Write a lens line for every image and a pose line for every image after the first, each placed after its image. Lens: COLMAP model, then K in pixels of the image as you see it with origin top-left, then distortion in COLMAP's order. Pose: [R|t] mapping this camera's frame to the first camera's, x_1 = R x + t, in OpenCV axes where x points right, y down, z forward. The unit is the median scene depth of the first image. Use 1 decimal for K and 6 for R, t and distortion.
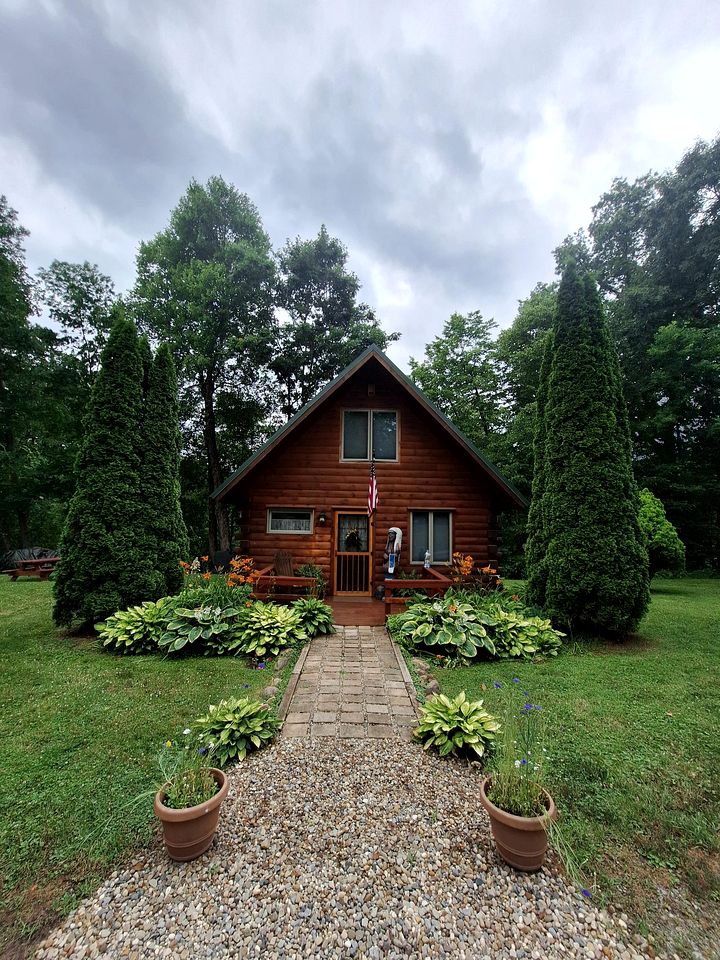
lens RADIAL K [[673.0, 0, 360.7], [0, 673.0, 478.1], [0, 0, 1]] dist [0.000903, -0.014828]
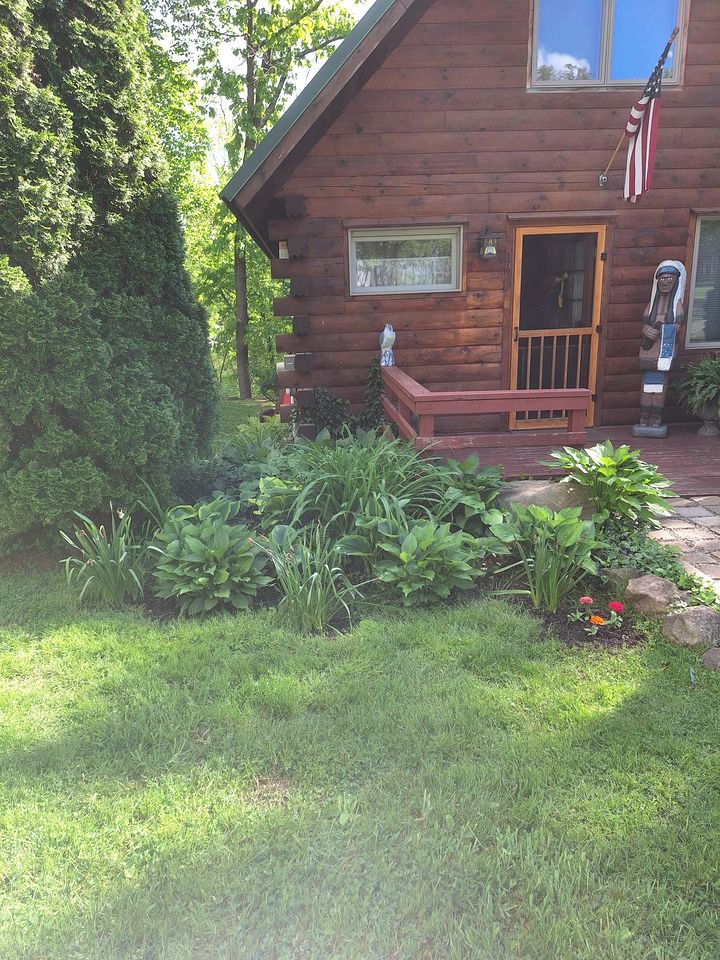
lens RADIAL K [[673.0, 0, 360.8], [0, 673.0, 482.6], [0, 0, 1]] dist [0.000903, -0.014828]
pose [[0.985321, -0.098901, 0.139146, -0.201466], [0.053213, 0.952412, 0.300131, 0.068239], [-0.162207, -0.288321, 0.943695, 0.590631]]
